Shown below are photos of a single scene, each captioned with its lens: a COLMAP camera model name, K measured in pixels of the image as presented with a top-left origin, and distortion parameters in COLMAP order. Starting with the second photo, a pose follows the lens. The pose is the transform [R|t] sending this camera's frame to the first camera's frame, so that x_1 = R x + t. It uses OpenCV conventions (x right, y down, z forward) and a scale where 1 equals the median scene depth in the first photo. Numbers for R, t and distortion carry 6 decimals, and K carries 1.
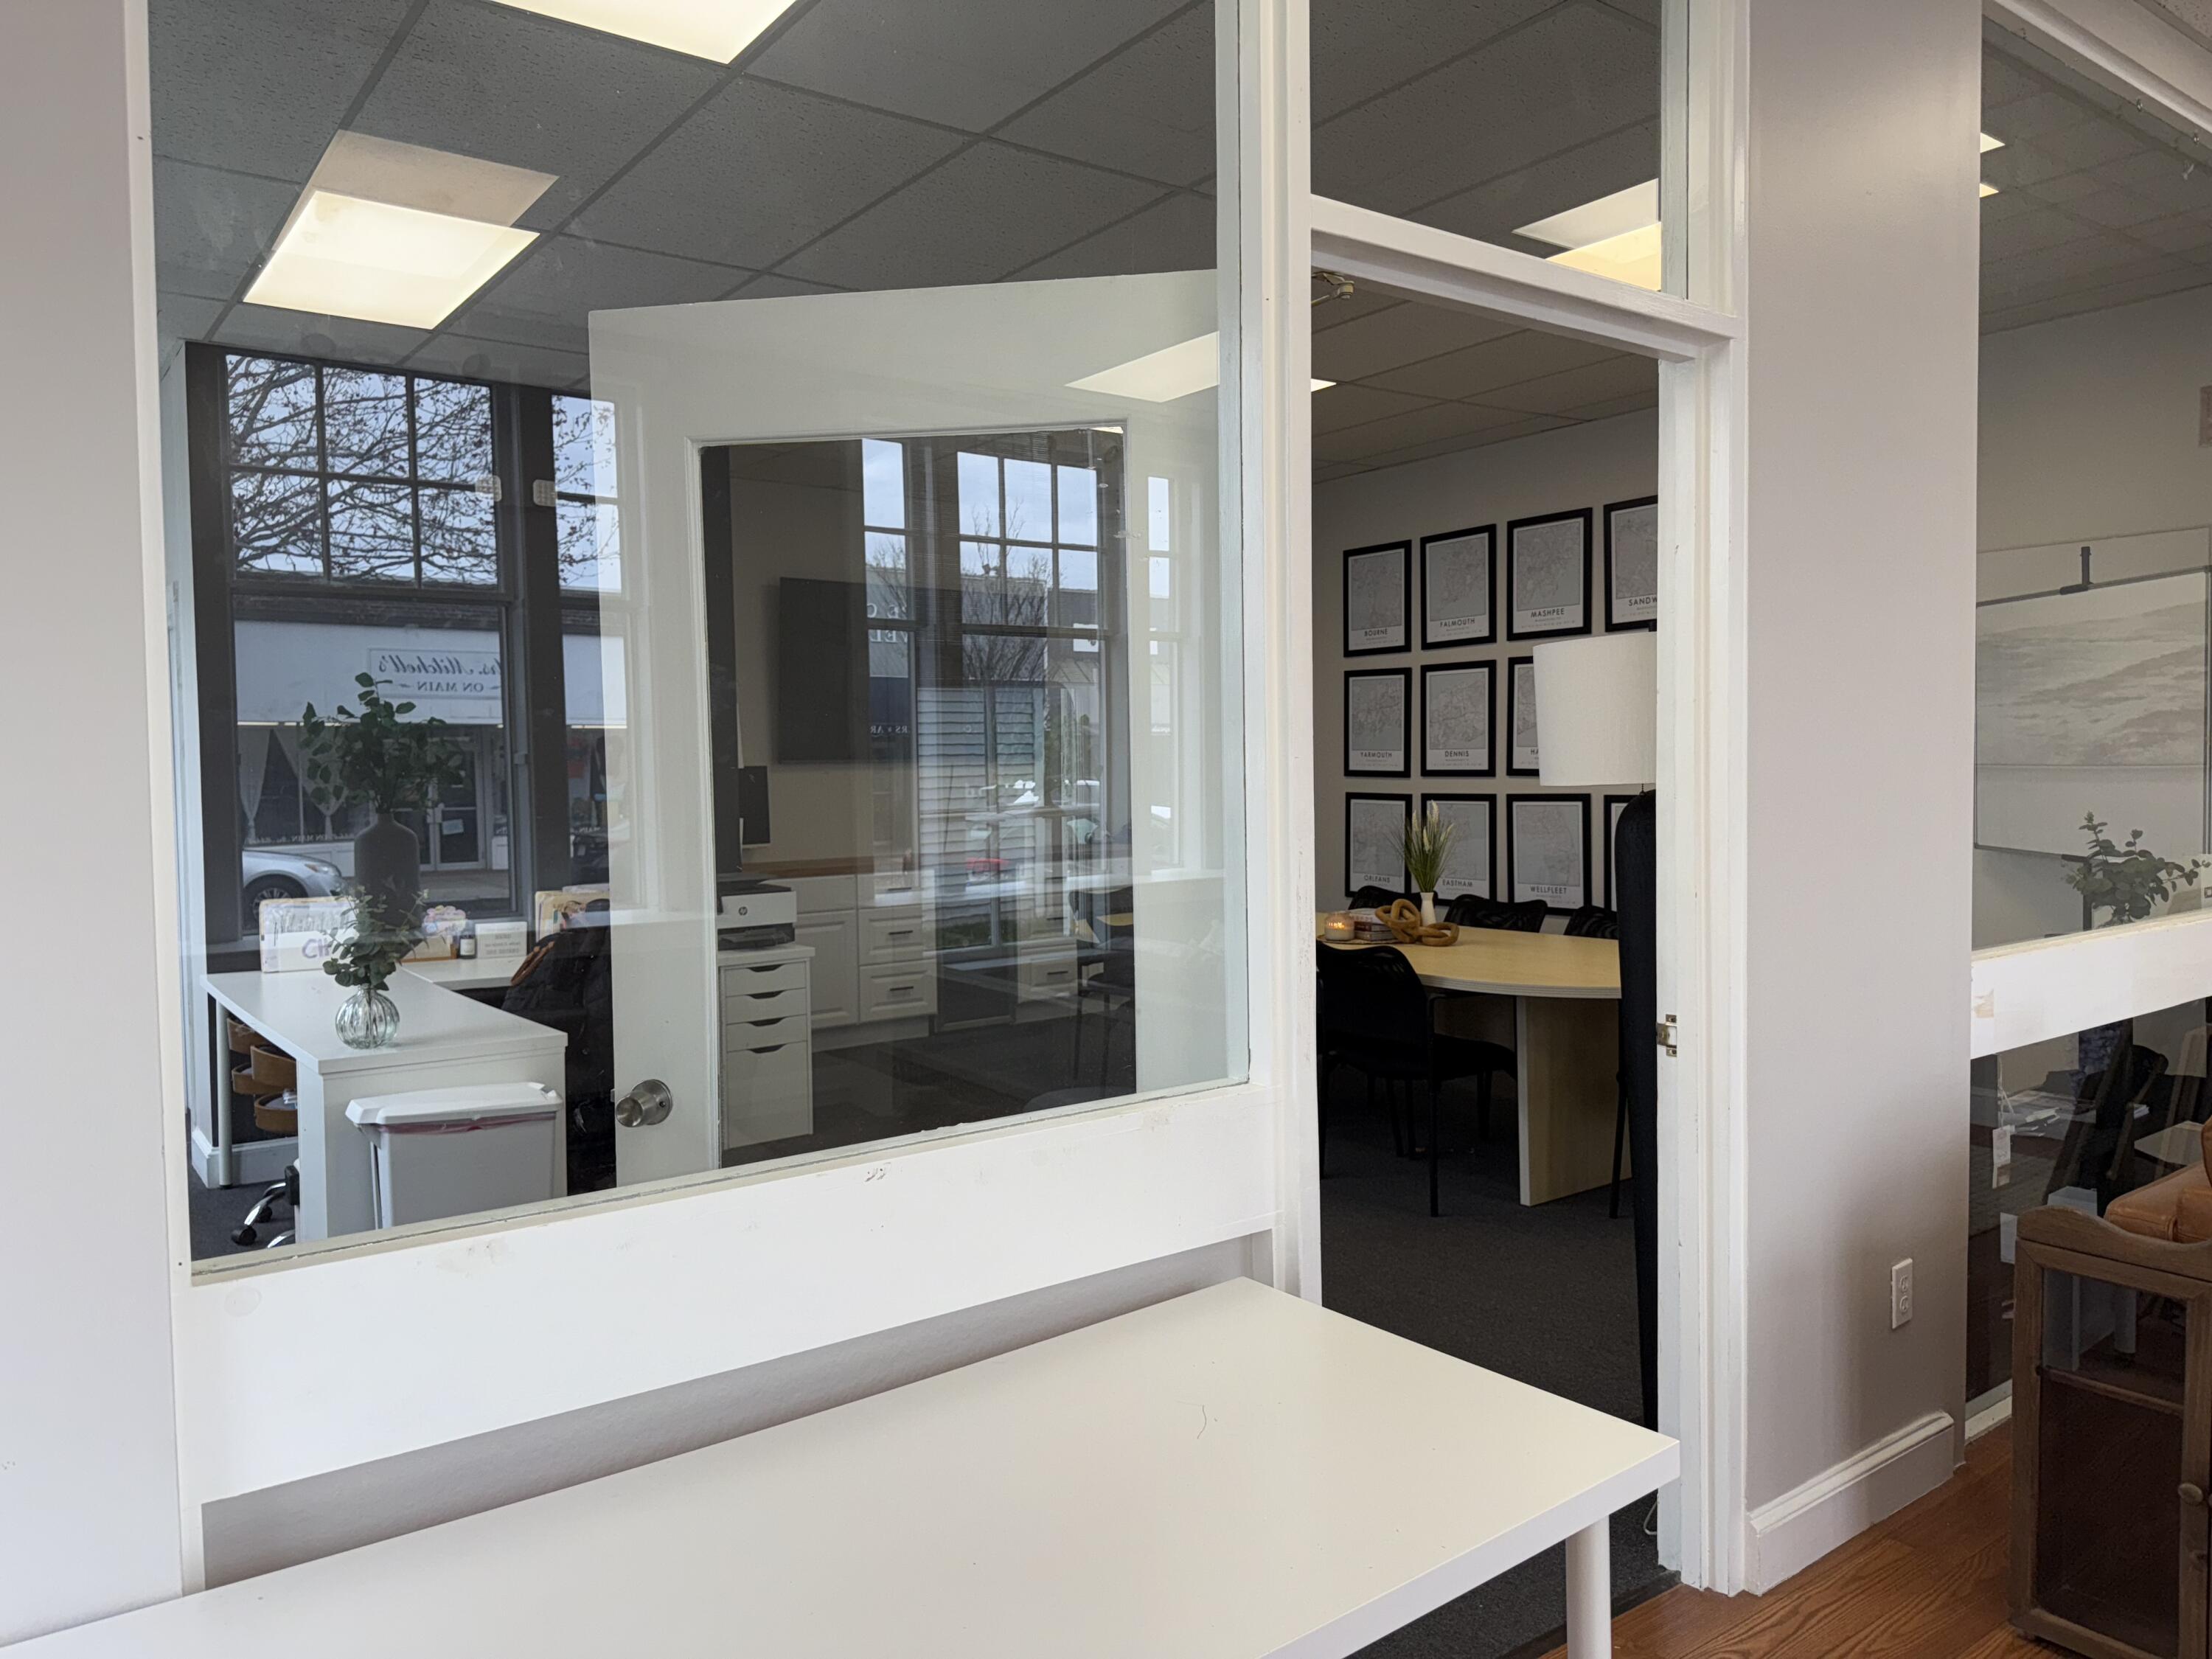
lens RADIAL K [[1566.0, 0, 1106.0], [0, 1566.0, 829.5], [0, 0, 1]] dist [-0.002877, -0.002804]
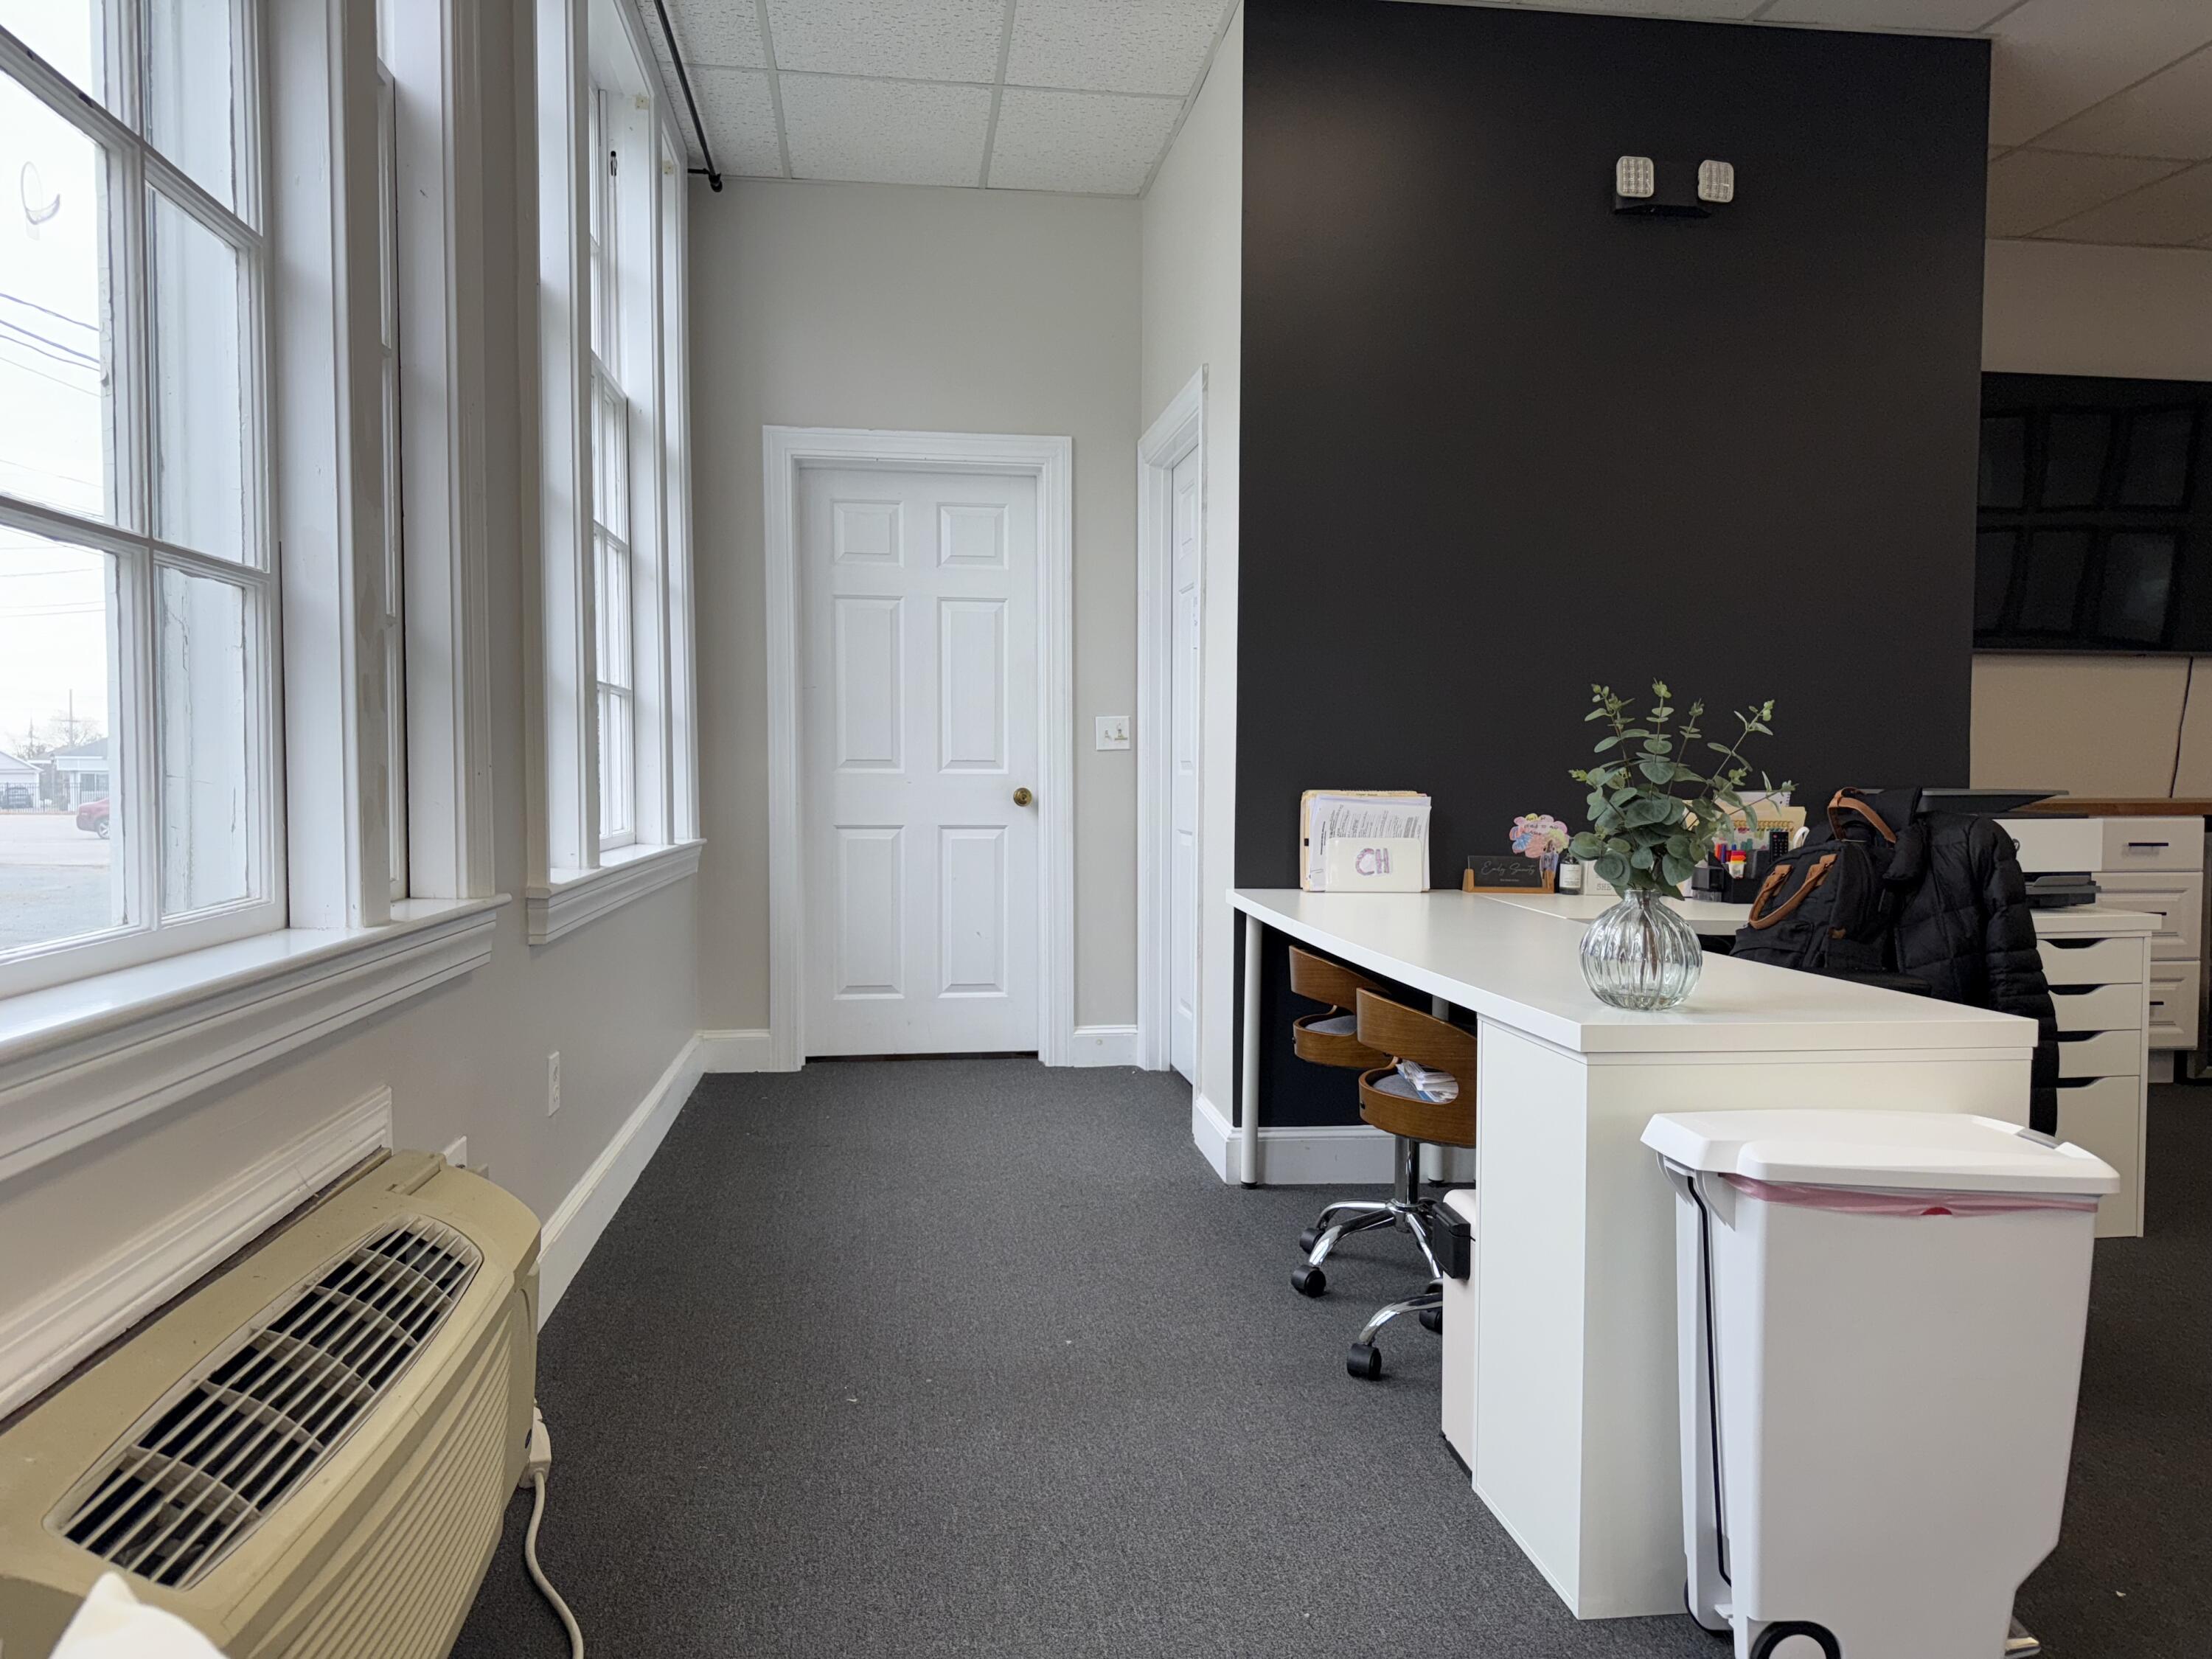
lens RADIAL K [[1523.5, 0, 1106.0], [0, 1523.5, 829.5], [0, 0, 1]] dist [0.051454, -0.000276]
pose [[0.871912, 0.037629, -0.488215, -0.269522], [-0.038759, 0.999218, 0.007794, 0.059305], [0.488126, 0.012127, 0.872689, 0.336504]]
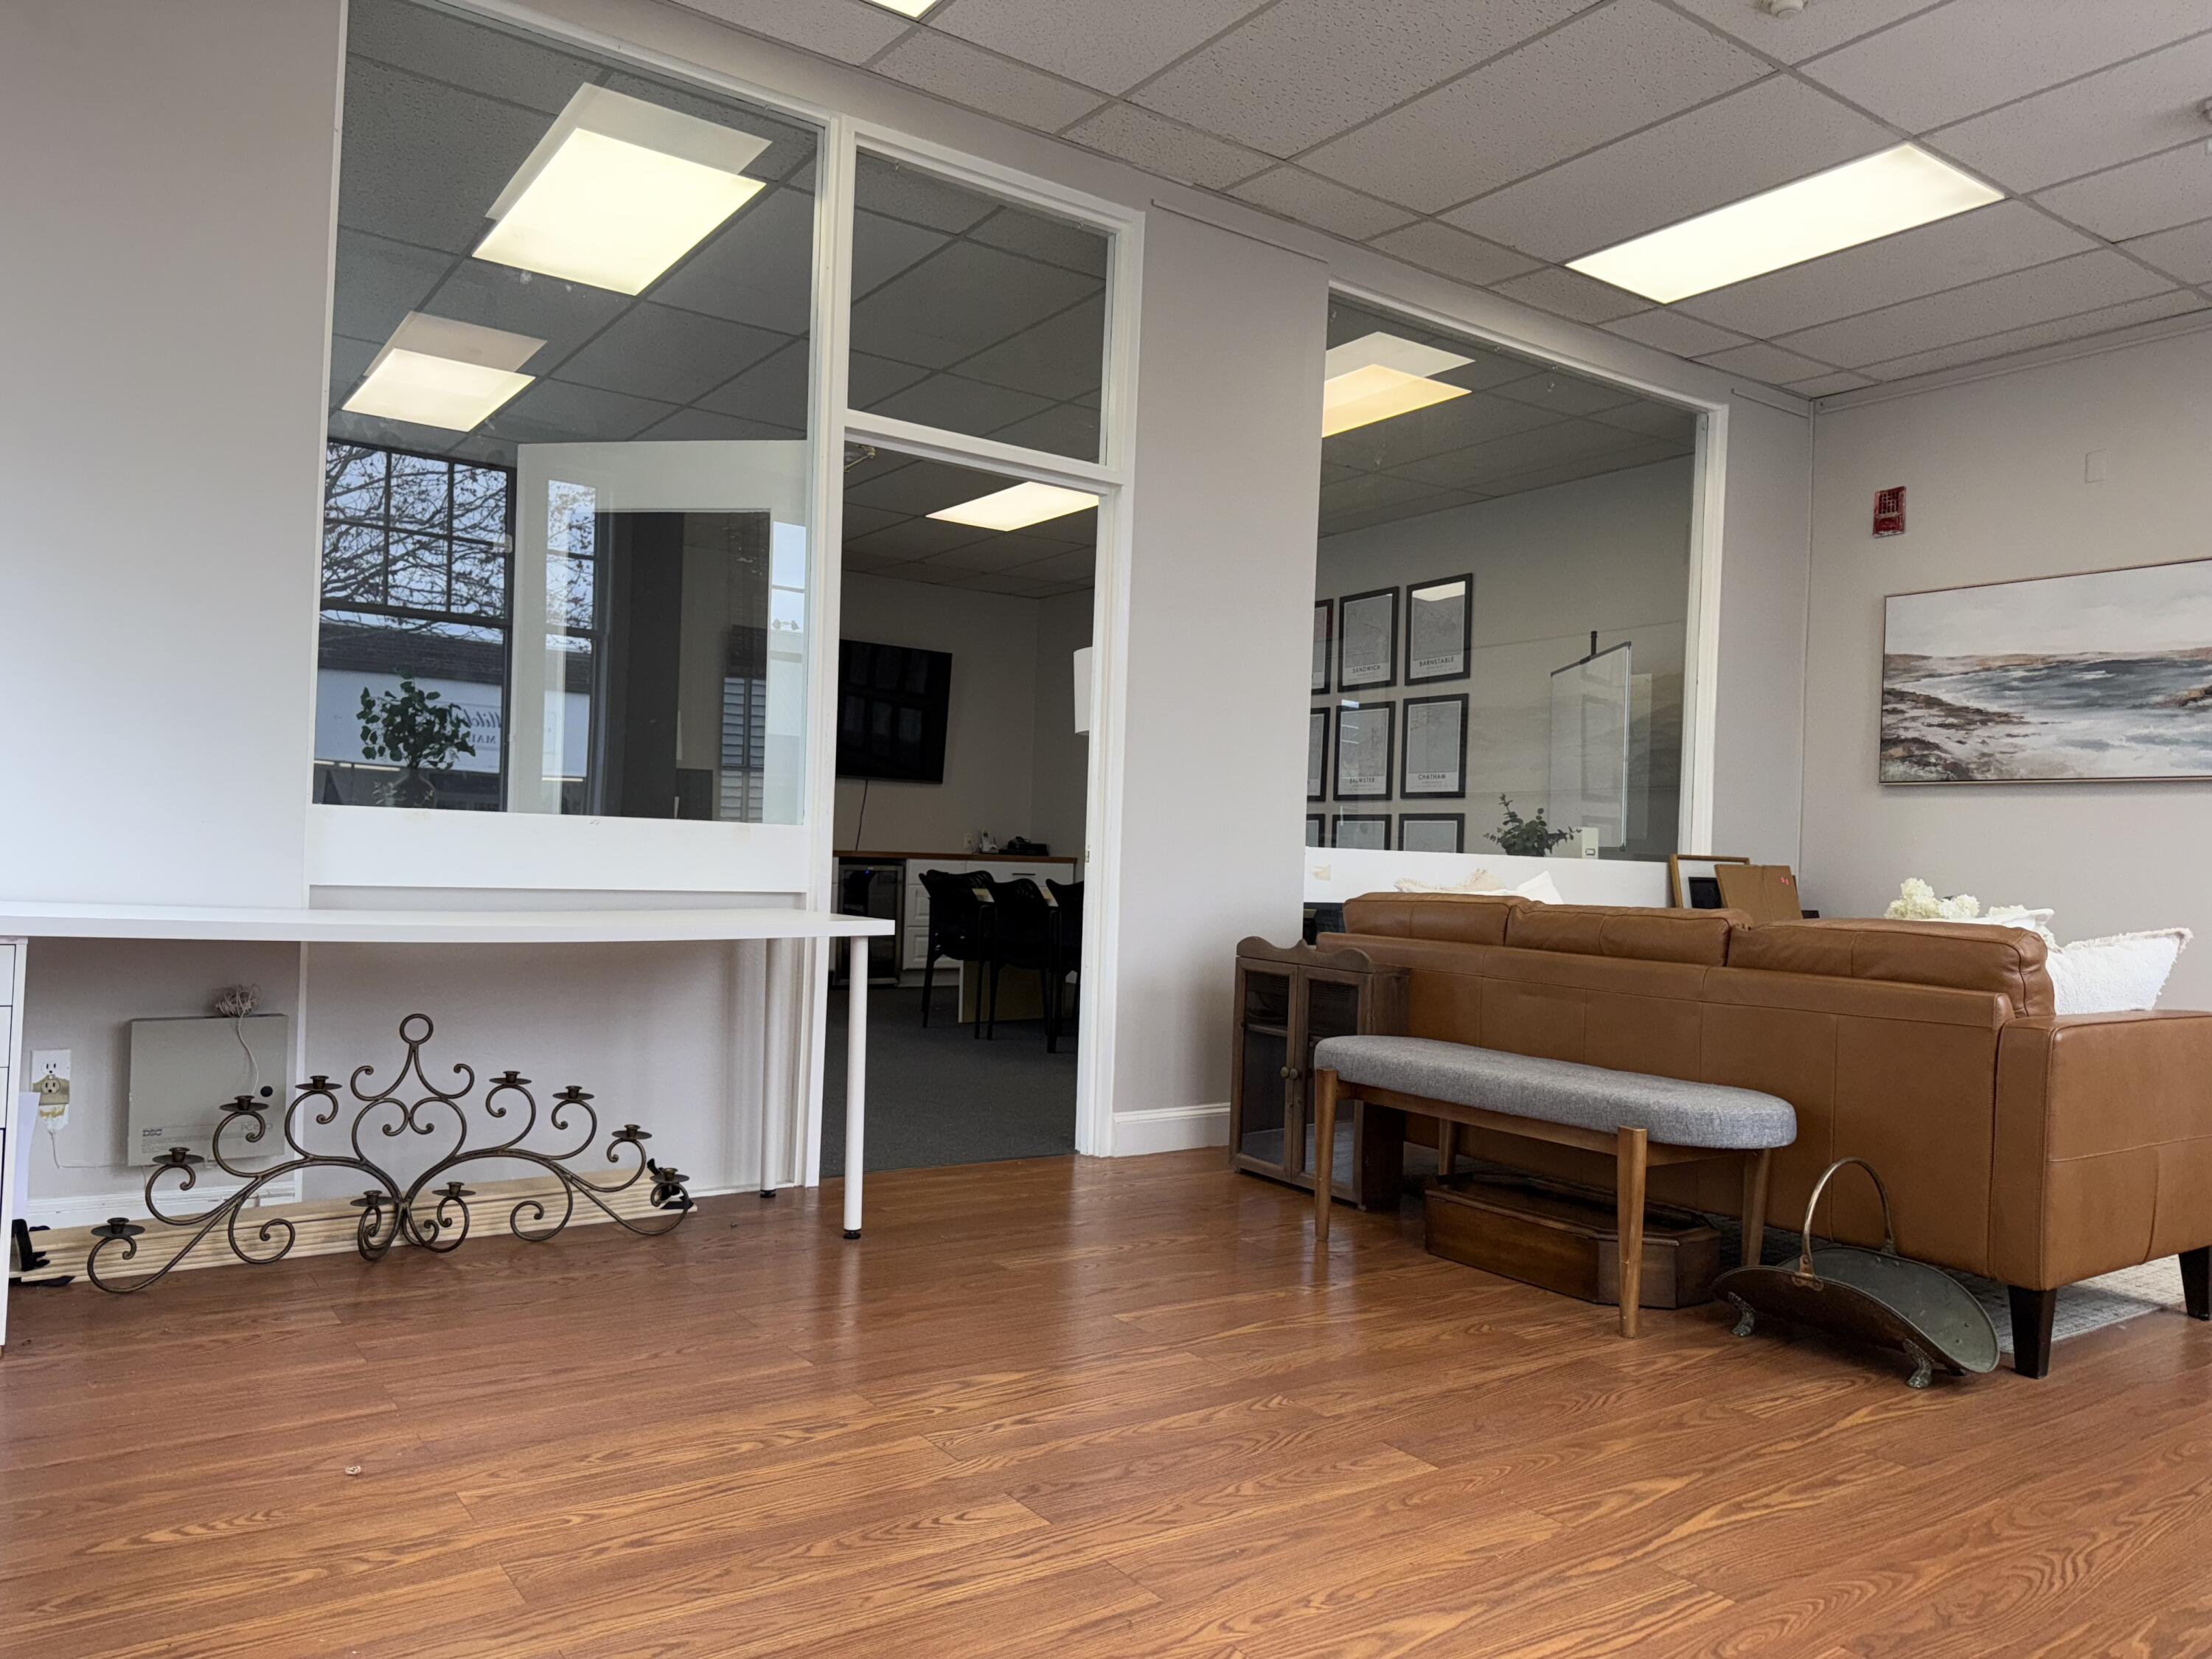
lens RADIAL K [[1557.4, 0, 1109.0], [0, 1557.4, 862.2], [0, 0, 1]] dist [0.002947, 0.001980]
pose [[0.998589, 0.047890, -0.022963, 0.207150], [-0.048777, 0.998019, -0.039737, 0.101614], [0.021015, 0.040801, 0.998946, -0.397714]]
